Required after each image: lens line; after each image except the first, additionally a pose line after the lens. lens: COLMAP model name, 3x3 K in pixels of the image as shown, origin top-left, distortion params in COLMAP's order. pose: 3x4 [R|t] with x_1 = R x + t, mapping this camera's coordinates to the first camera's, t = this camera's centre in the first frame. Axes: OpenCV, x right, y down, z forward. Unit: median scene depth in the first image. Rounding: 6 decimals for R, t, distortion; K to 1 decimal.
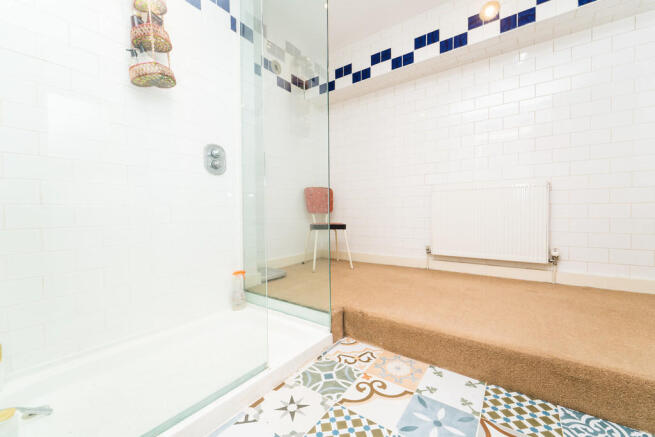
lens RADIAL K [[263.2, 0, 325.6], [0, 263.2, 217.7], [0, 0, 1]] dist [-0.000707, -0.001048]
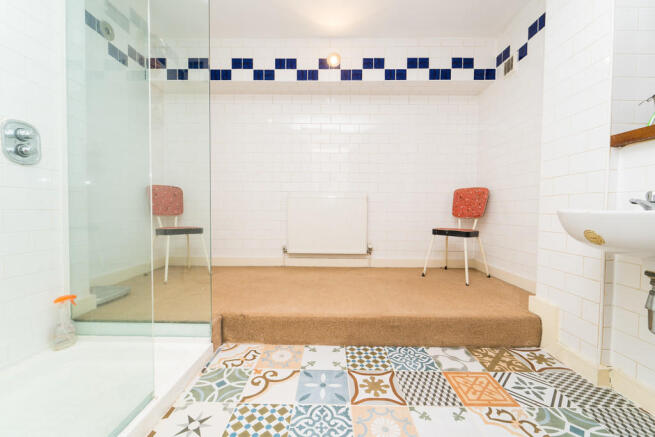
lens RADIAL K [[263.2, 0, 327.4], [0, 263.2, 217.1], [0, 0, 1]] dist [-0.000707, -0.001048]
pose [[0.818718, 0.001158, 0.574194, -0.151696], [-0.003639, 0.999988, 0.003172, -0.027813], [-0.574184, -0.004686, 0.818713, -0.039029]]
